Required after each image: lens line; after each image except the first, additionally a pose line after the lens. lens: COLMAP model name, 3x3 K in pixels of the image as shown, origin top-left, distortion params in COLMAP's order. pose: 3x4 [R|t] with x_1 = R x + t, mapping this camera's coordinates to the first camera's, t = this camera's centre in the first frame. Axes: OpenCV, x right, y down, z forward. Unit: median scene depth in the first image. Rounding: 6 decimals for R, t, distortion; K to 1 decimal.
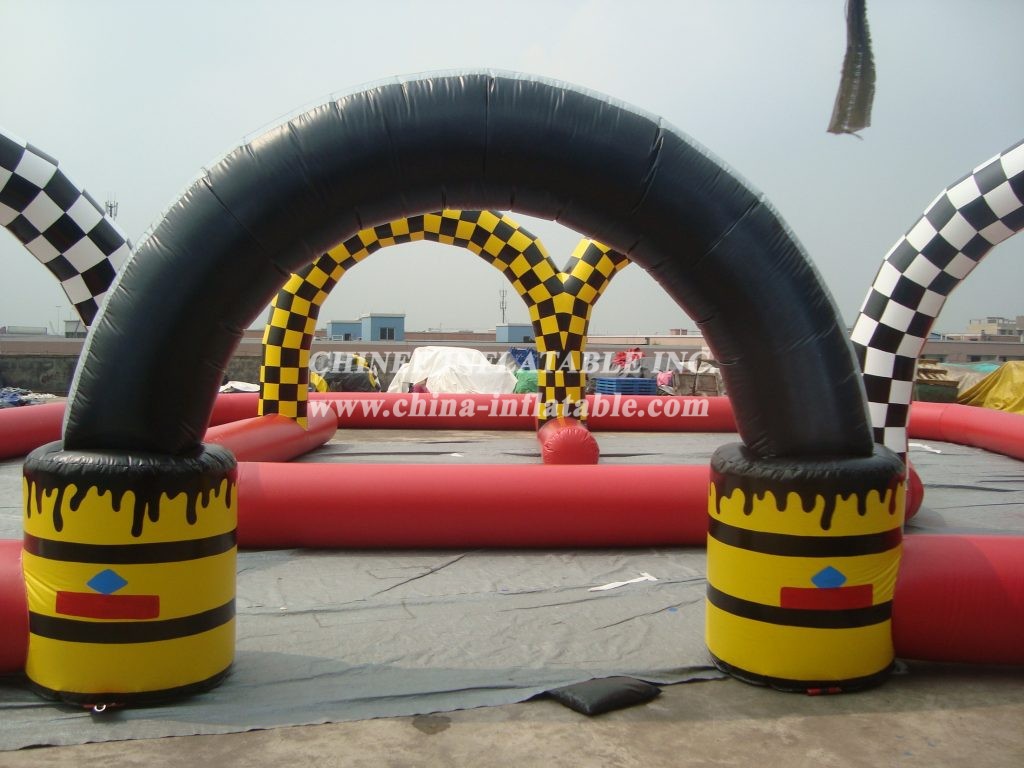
lens RADIAL K [[1002.6, 0, 512.0], [0, 1002.6, 384.0], [0, 0, 1]] dist [-0.242973, 0.275185]
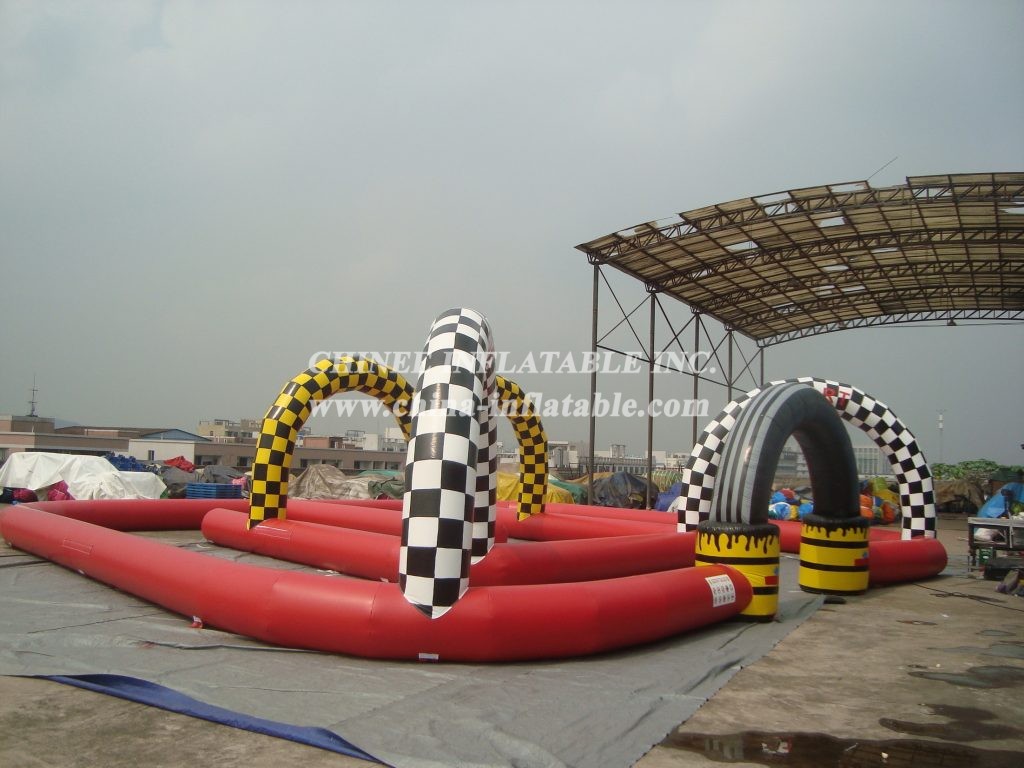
lens RADIAL K [[1002.6, 0, 512.0], [0, 1002.6, 384.0], [0, 0, 1]] dist [-0.242973, 0.275185]
pose [[0.702566, 0.063677, 0.708764, -2.526360], [0.007107, 0.995311, -0.096466, -0.047574], [-0.711583, 0.072811, 0.698819, -0.369452]]
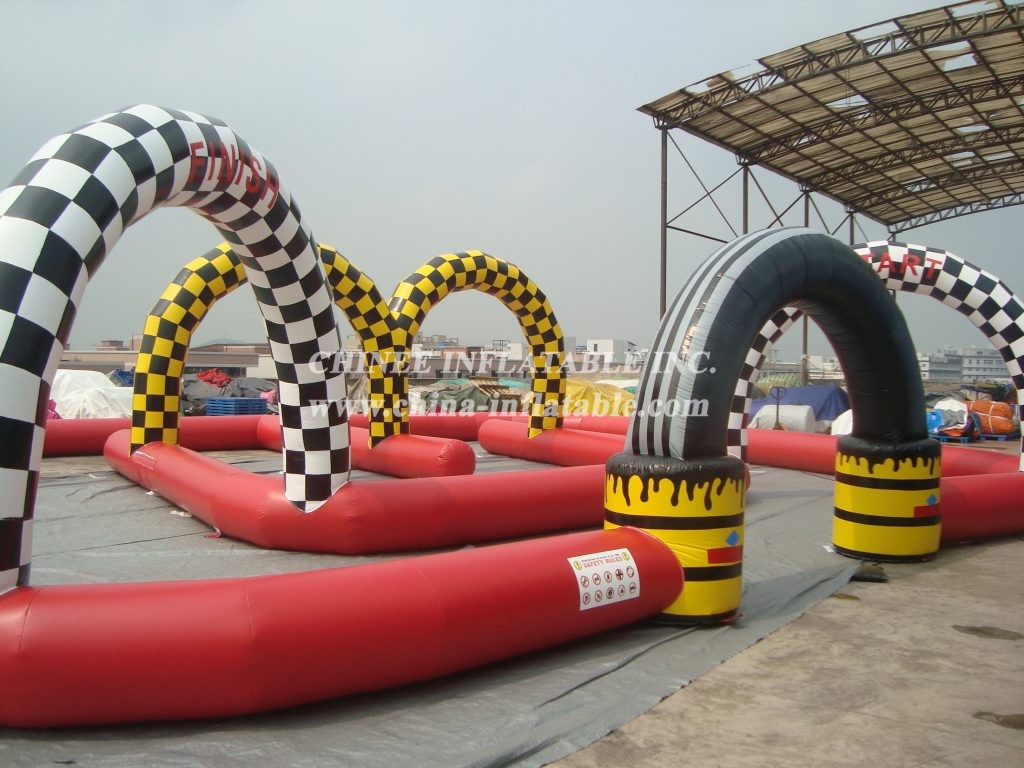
lens RADIAL K [[1002.6, 0, 512.0], [0, 1002.6, 384.0], [0, 0, 1]] dist [-0.242973, 0.275185]
pose [[0.806994, -0.011992, 0.590438, -1.436228], [0.020593, 0.999757, -0.007842, -0.035781], [-0.590201, 0.018487, 0.807045, -0.078151]]
